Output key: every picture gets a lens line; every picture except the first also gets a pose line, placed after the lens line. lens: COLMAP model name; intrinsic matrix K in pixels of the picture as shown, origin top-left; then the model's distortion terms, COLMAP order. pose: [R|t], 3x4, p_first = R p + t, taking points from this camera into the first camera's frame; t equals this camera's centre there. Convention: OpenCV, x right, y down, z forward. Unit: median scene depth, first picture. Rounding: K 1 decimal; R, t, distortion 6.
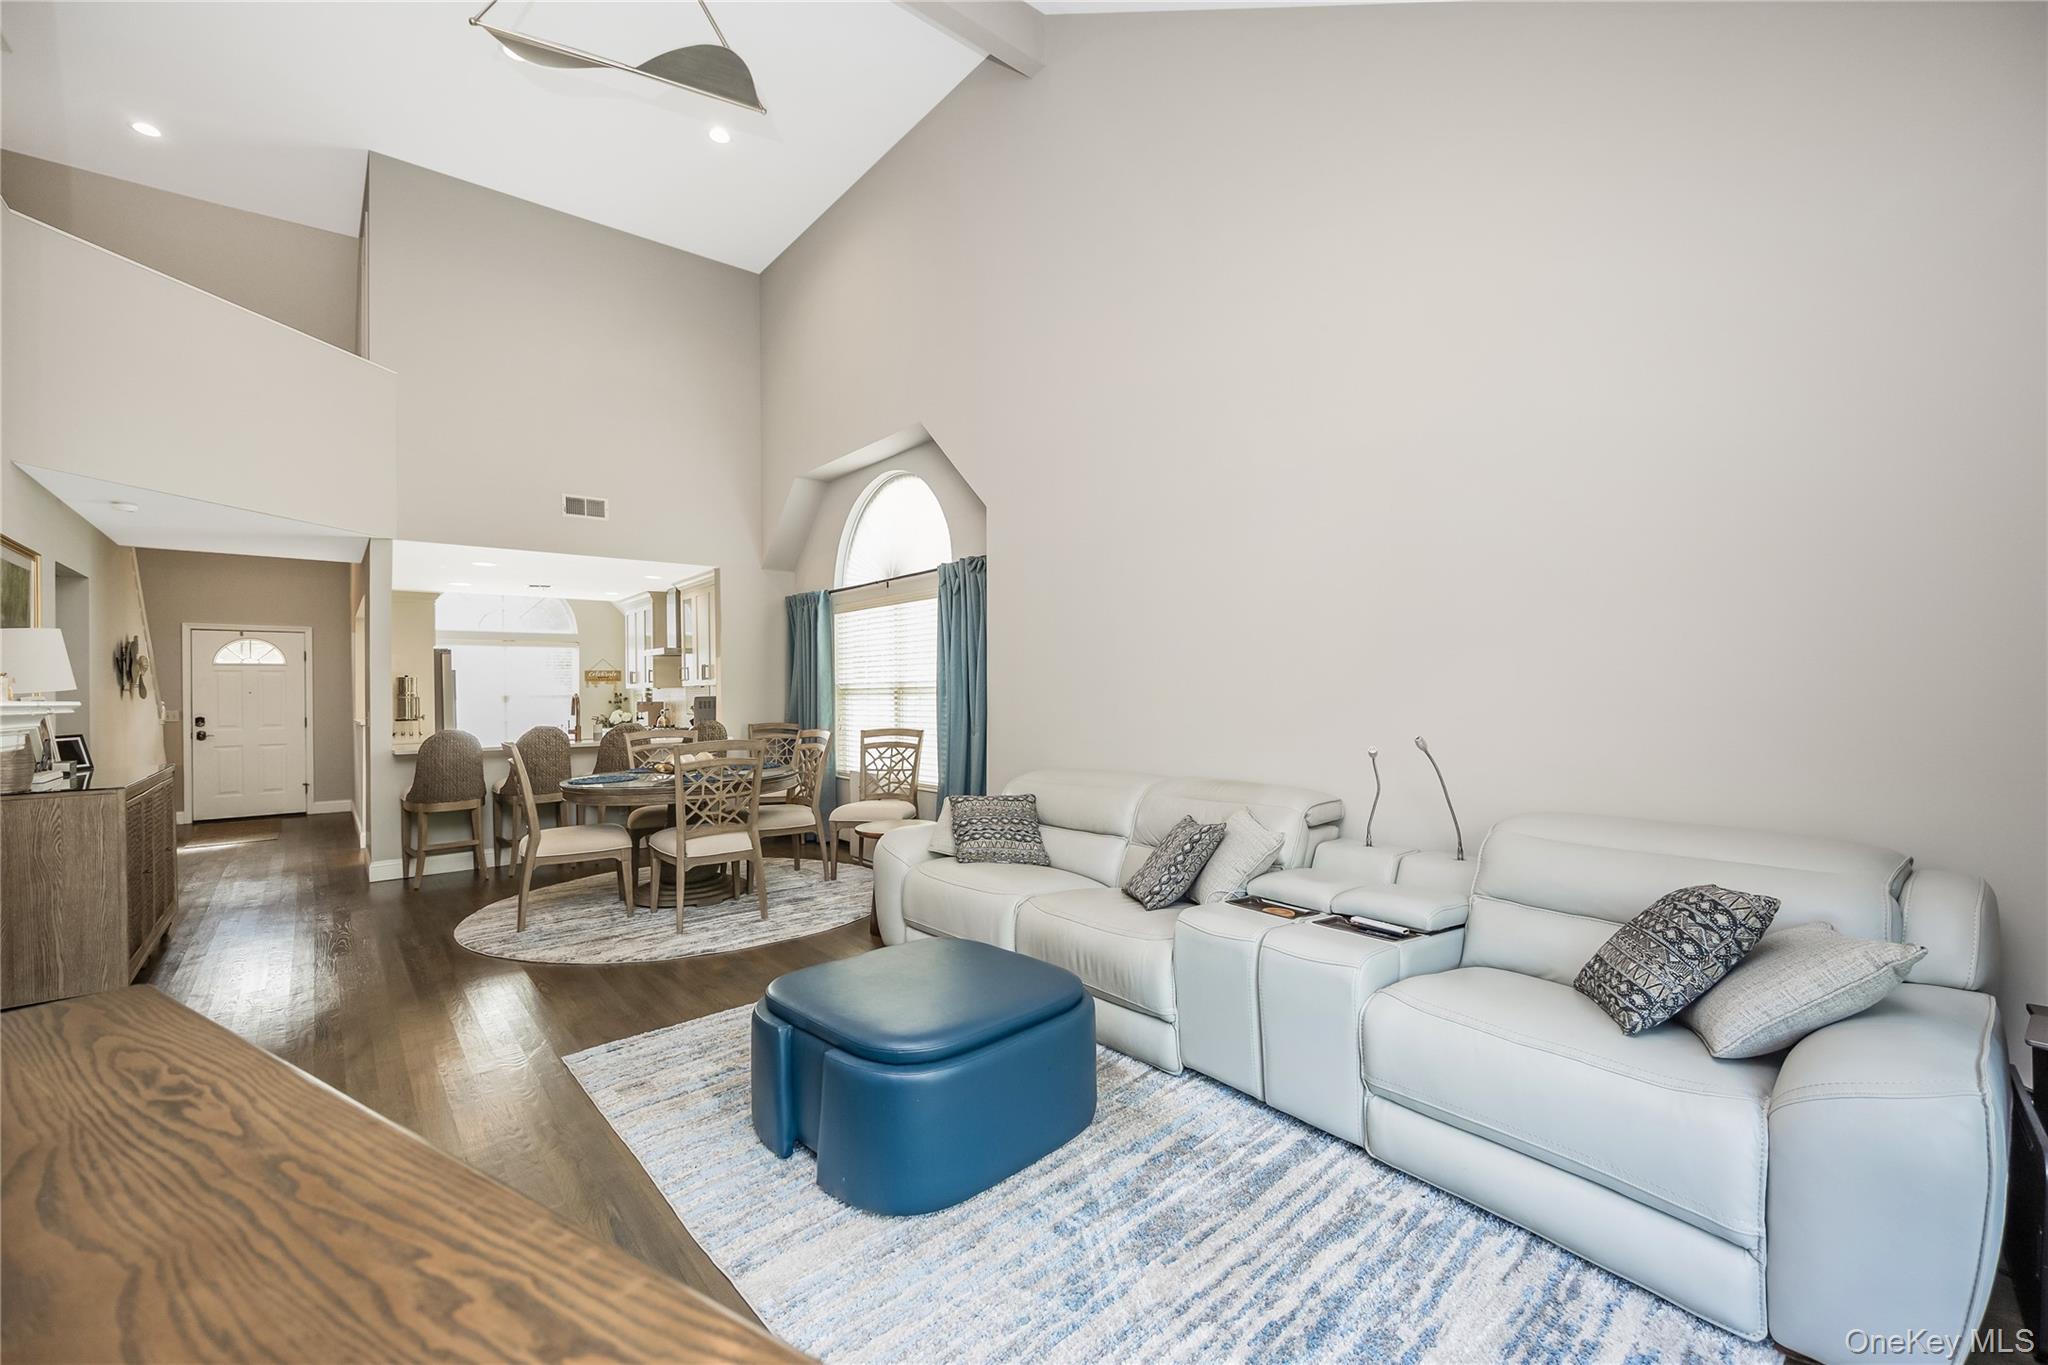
lens RADIAL K [[831.0, 0, 1032.0], [0, 831.0, 690.6], [0, 0, 1]] dist [-0.007208, 0.000009]
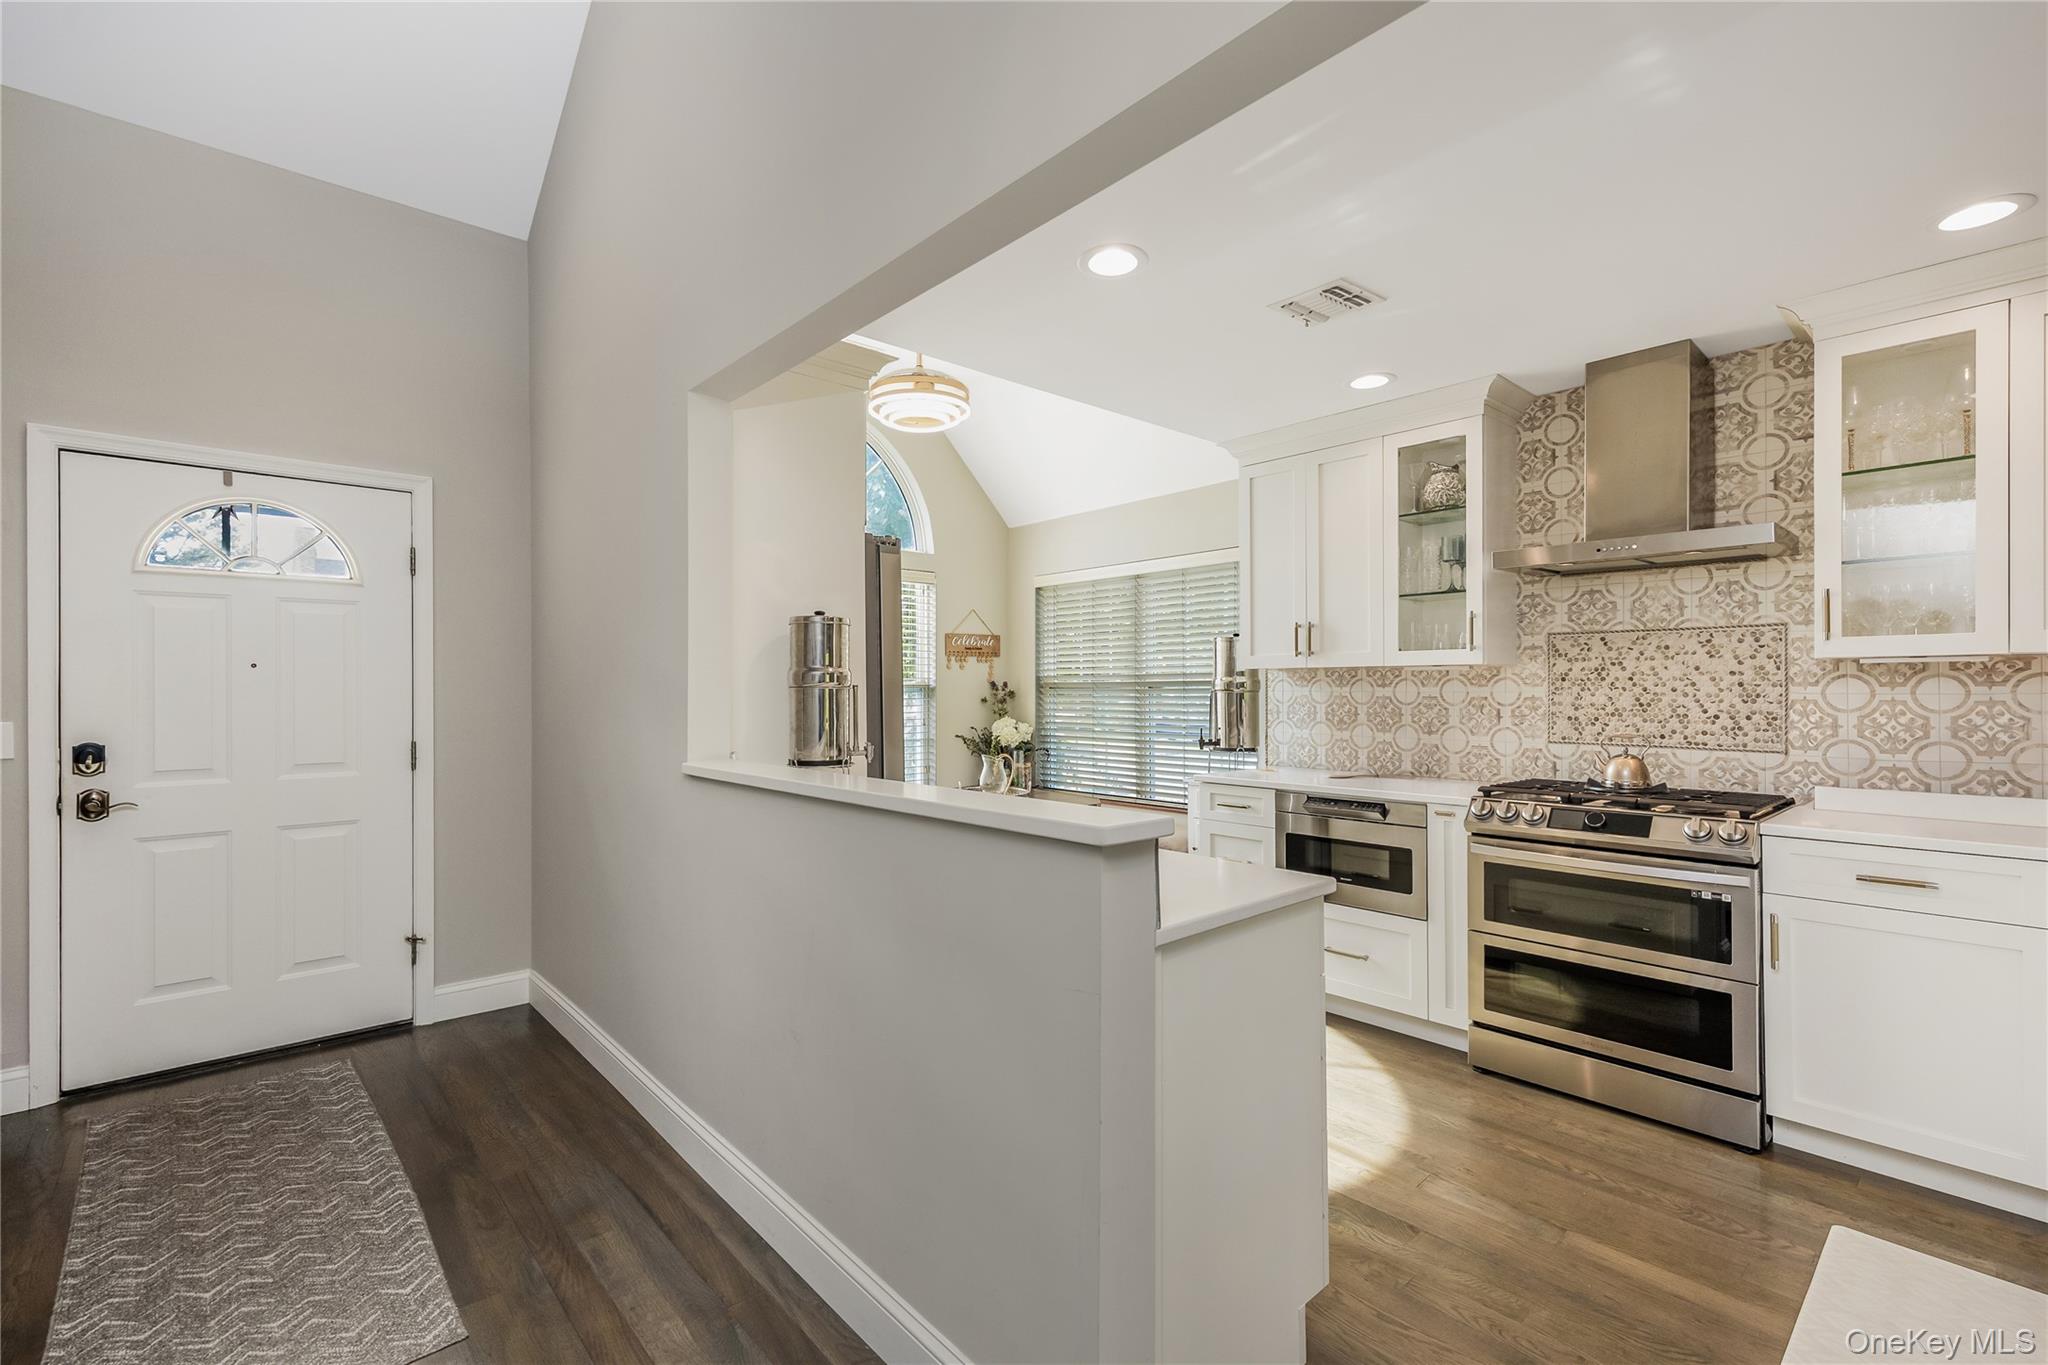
lens RADIAL K [[864.7, 0, 1021.7], [0, 864.7, 687.4], [0, 0, 1]] dist [0.001096, -0.000832]
pose [[0.999693, 0.010304, 0.022548, -1.318312], [-0.010310, 0.999947, 0.000147, 0.015516], [-0.022545, -0.000380, 0.999746, 1.320477]]
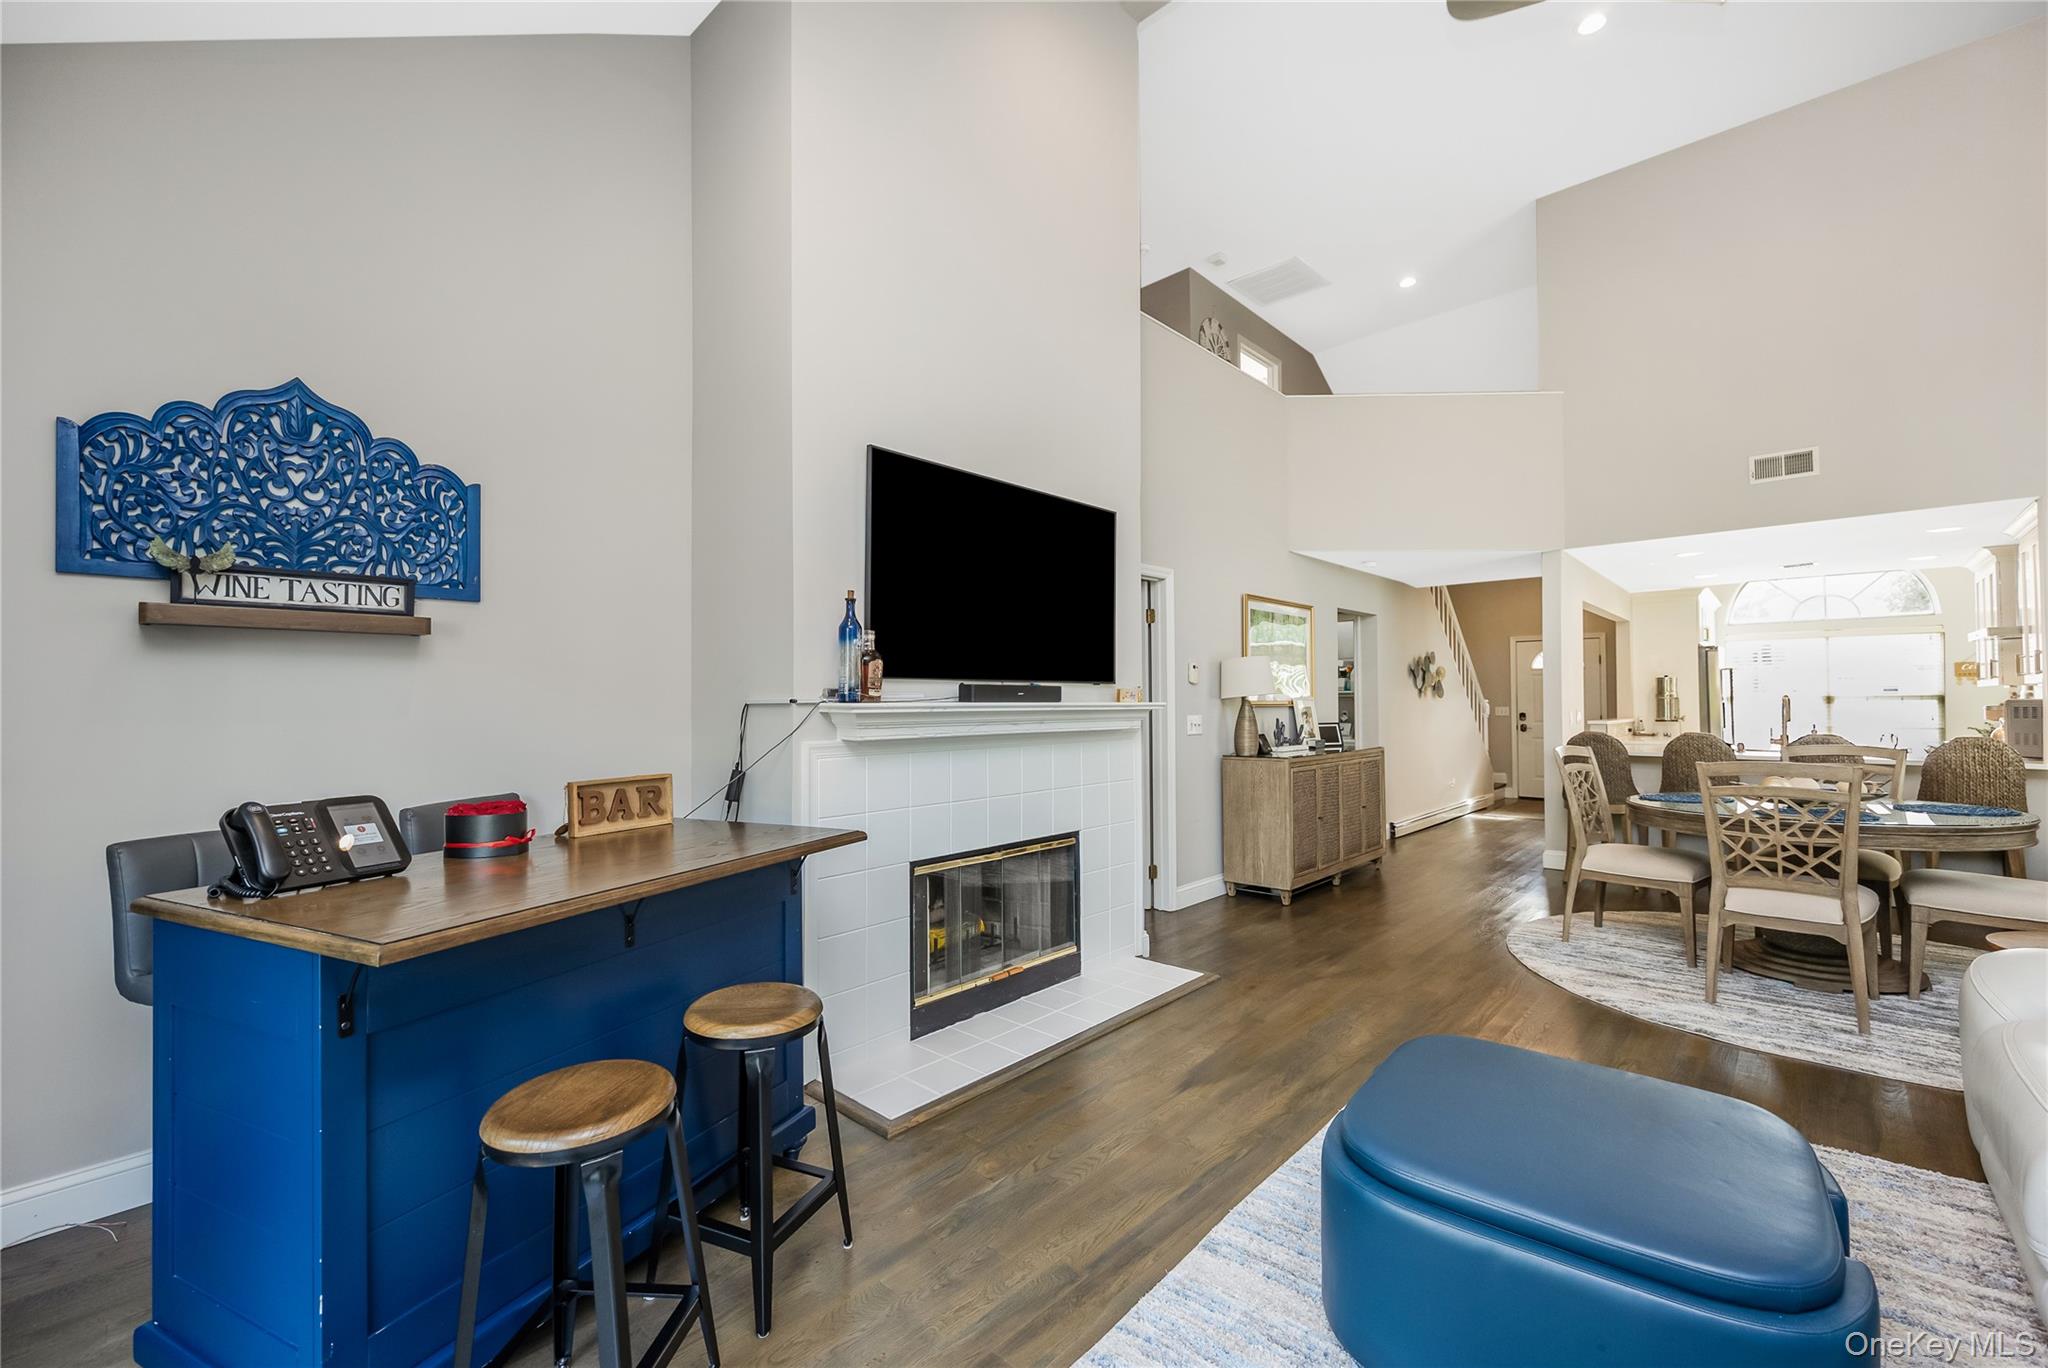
lens RADIAL K [[831.0, 0, 1028.9], [0, 831.0, 694.5], [0, 0, 1]] dist [-0.007208, 0.000009]
pose [[0.111032, 0.002191, -0.993814, 0.267023], [0.005376, 0.999982, 0.002806, -0.004995], [0.993802, -0.005654, 0.111019, 0.258628]]
